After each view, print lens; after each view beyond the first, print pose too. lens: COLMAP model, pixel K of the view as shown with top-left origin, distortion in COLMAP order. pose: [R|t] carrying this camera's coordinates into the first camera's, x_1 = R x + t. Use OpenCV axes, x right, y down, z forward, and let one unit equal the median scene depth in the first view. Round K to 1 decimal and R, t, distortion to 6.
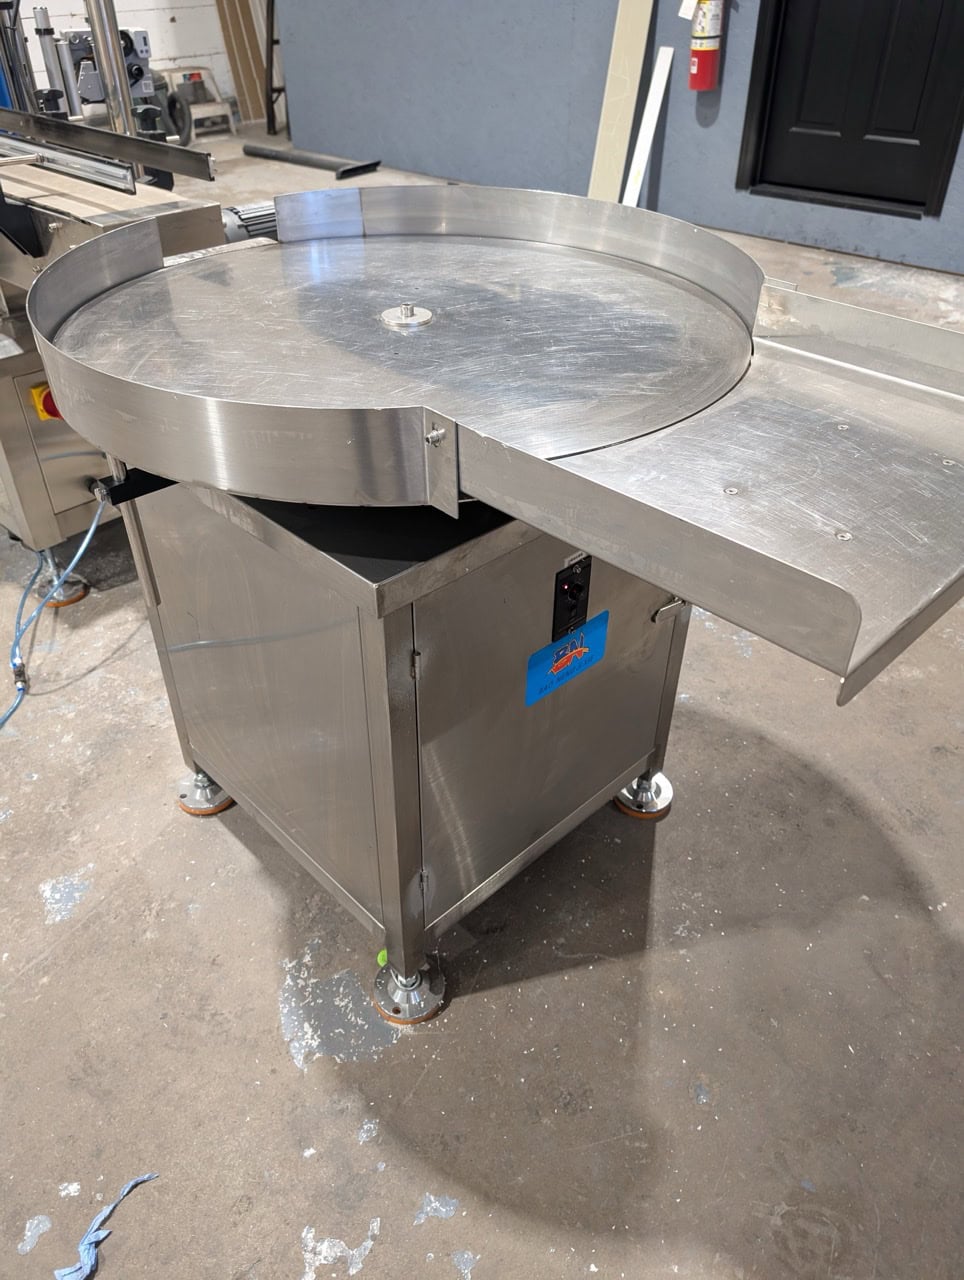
lens RADIAL K [[914.6, 0, 469.2], [0, 914.6, 642.5], [0, 0, 1]] dist [-0.001742, 0.000605]
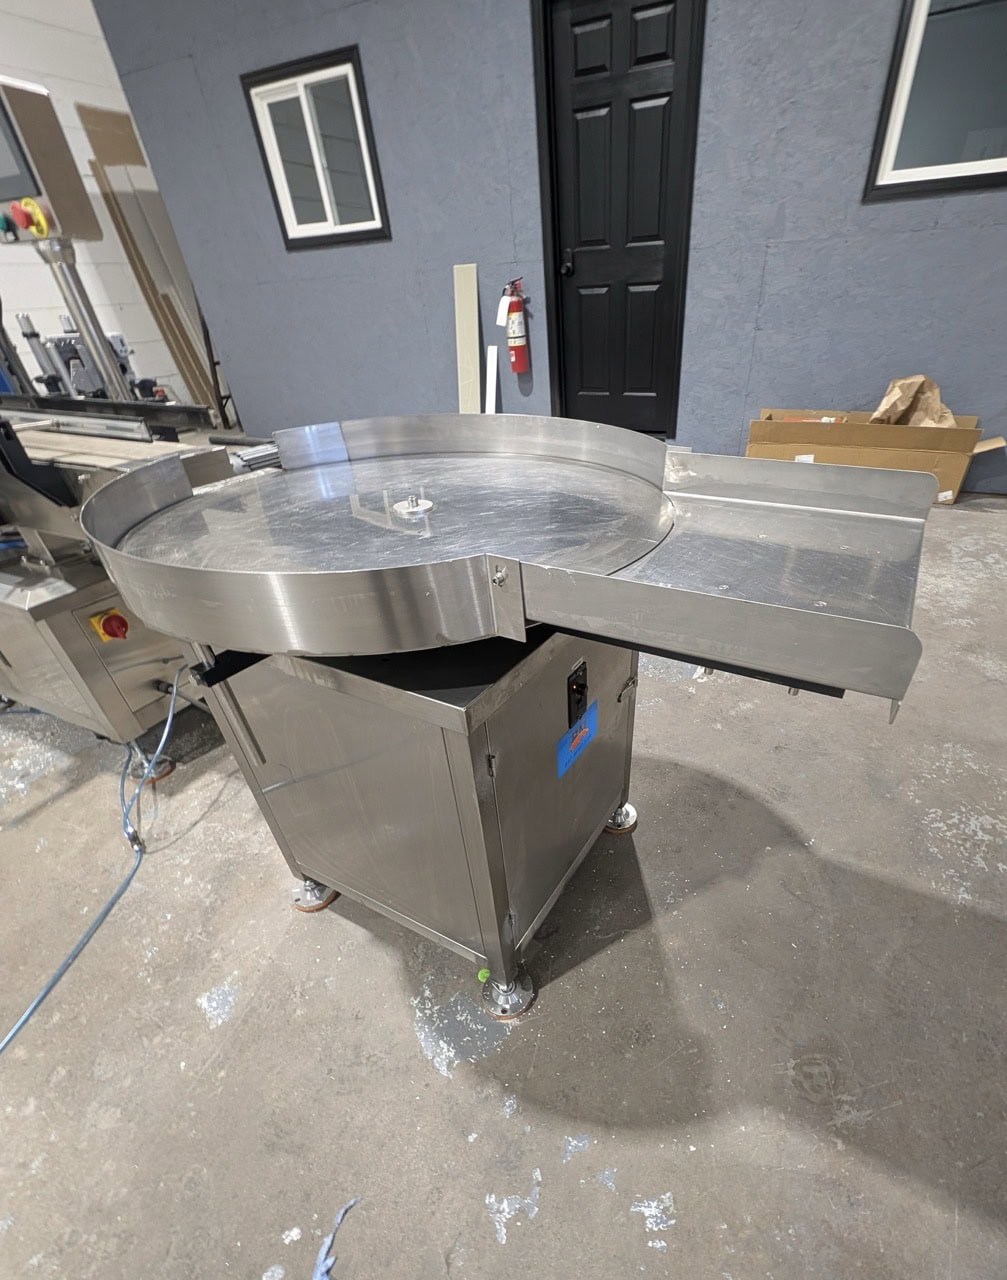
lens RADIAL K [[562.9, 0, 567.0], [0, 562.9, 748.6], [0, 0, 1]] dist [0.021399, -0.017502]
pose [[0.953281, -0.208930, 0.218182, -0.085366], [0.202778, 0.977923, 0.050475, -0.011842], [-0.223911, -0.003875, 0.974602, 0.130502]]
